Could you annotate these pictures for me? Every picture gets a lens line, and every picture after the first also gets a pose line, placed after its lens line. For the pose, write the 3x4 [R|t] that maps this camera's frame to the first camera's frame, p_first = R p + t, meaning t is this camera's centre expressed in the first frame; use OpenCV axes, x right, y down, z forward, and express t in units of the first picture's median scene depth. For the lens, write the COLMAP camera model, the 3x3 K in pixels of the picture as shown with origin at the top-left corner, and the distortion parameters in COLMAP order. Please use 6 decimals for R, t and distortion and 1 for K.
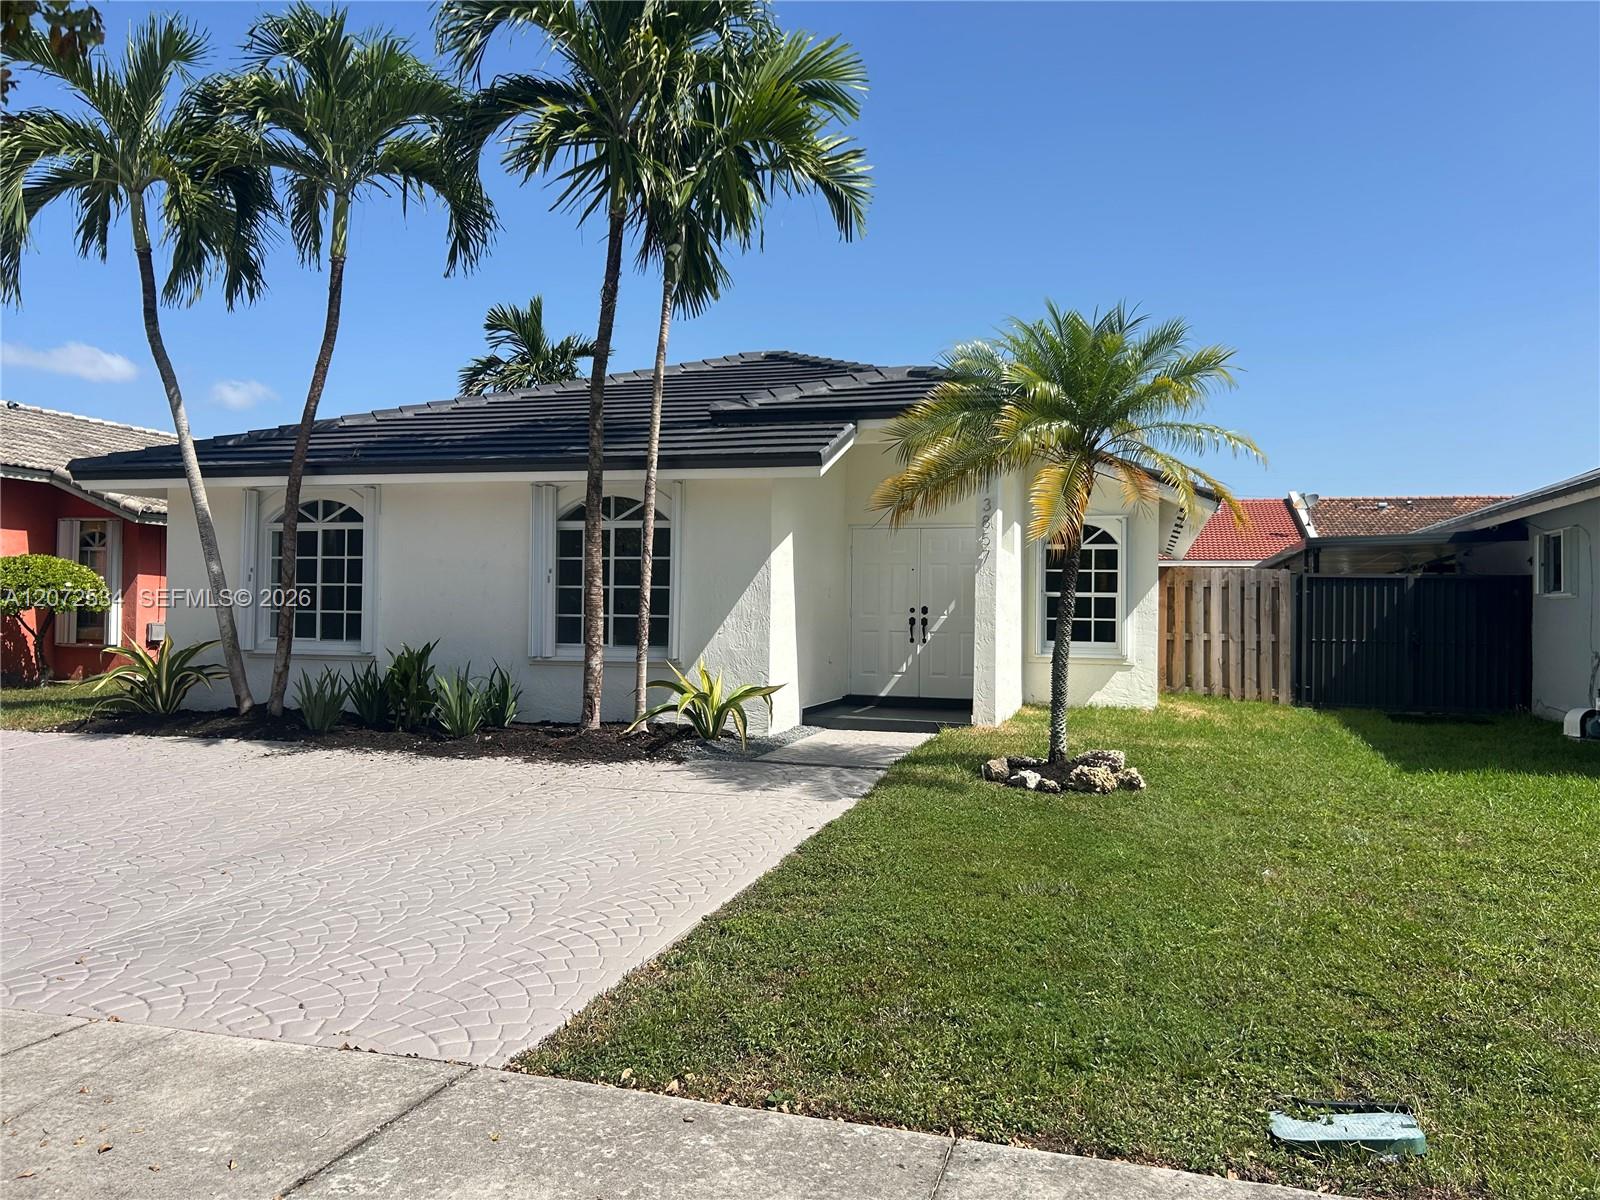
lens RADIAL K [[1219.3, 0, 795.6], [0, 1219.3, 602.9], [0, 0, 1]] dist [0.031854, -0.048027]
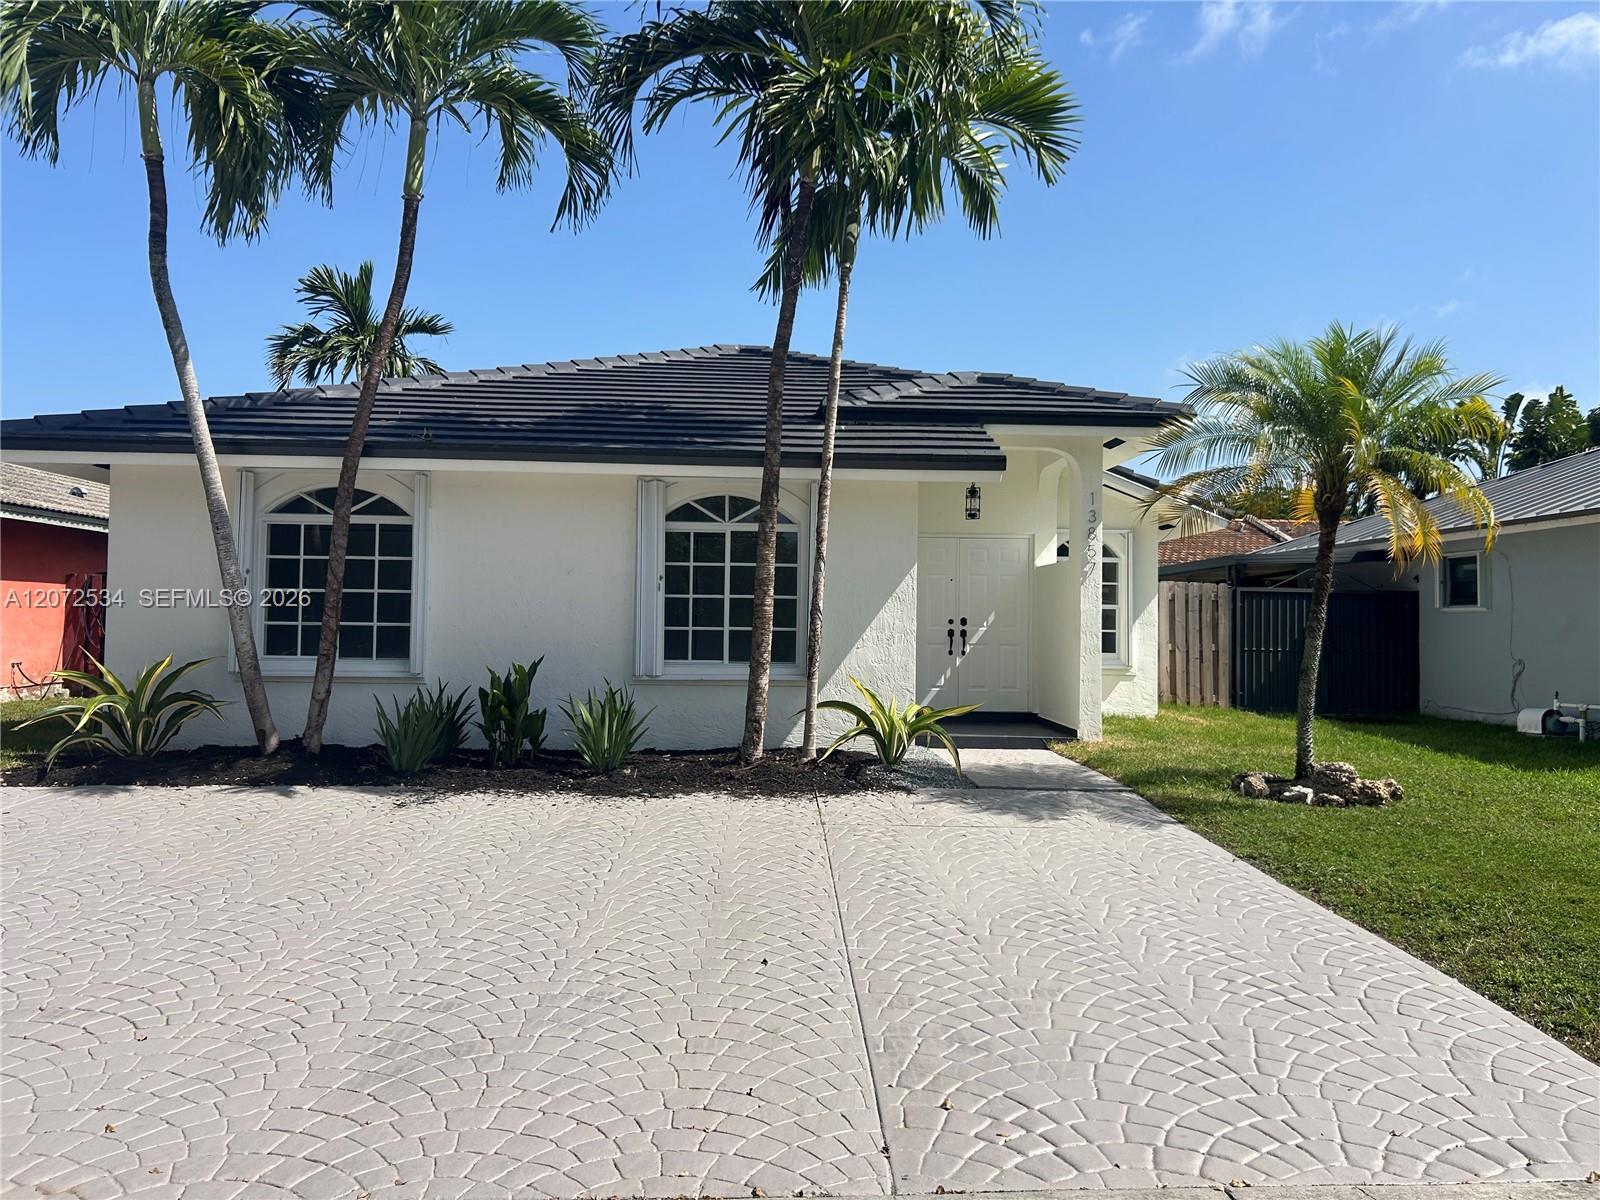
lens RADIAL K [[1219.3, 0, 798.7], [0, 1219.3, 598.2], [0, 0, 1]] dist [0.031854, -0.048027]
pose [[0.946090, 0.007005, 0.323829, -0.384141], [-0.004385, 0.999952, -0.008818, -0.004189], [-0.323876, 0.006922, 0.946074, 0.134051]]
